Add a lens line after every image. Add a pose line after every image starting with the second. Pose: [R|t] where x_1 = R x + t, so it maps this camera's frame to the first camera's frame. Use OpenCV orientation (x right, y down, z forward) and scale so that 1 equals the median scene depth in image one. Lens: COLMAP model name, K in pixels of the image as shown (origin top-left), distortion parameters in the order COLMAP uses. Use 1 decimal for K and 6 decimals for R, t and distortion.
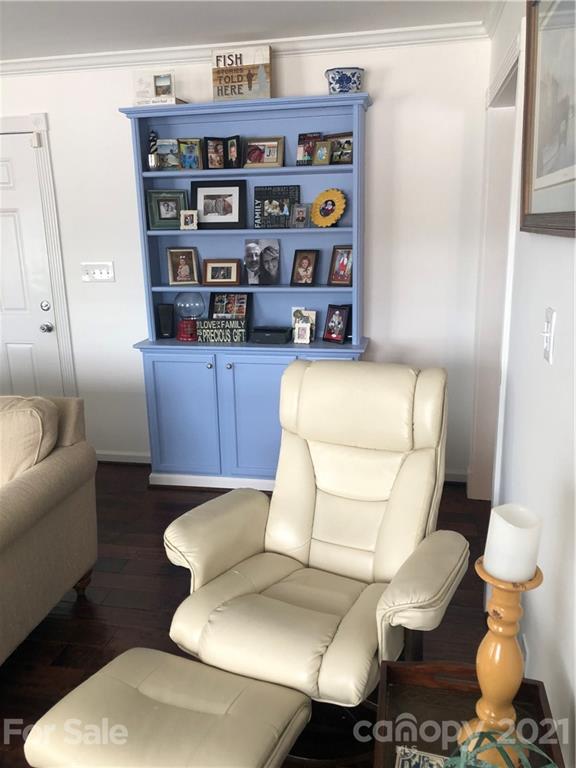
lens RADIAL K [[626.8, 0, 289.5], [0, 626.8, 380.2], [0, 0, 1]] dist [0.030919, -0.028033]
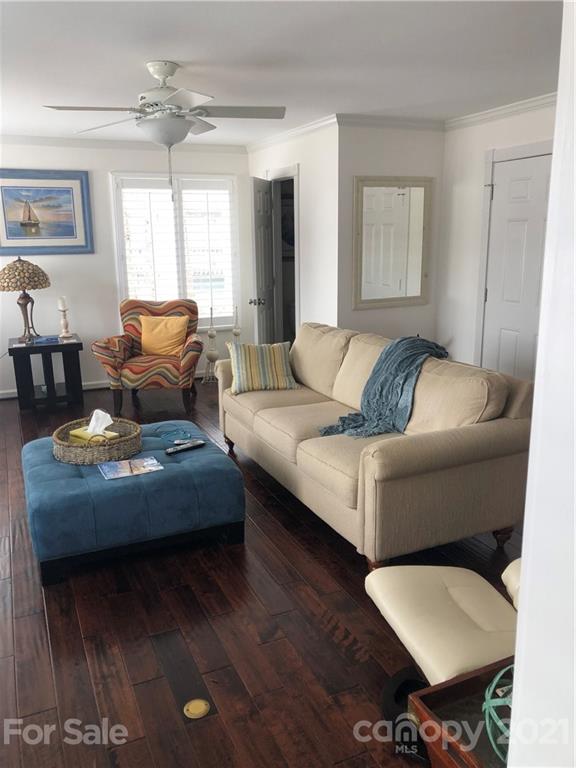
lens RADIAL K [[626.8, 0, 287.3], [0, 626.8, 386.2], [0, 0, 1]] dist [0.030919, -0.028033]
pose [[0.579737, 0.198554, -0.790241, 0.354456], [-0.196062, 0.975352, 0.101230, 0.008248], [0.790863, 0.096249, 0.604377, -0.065991]]
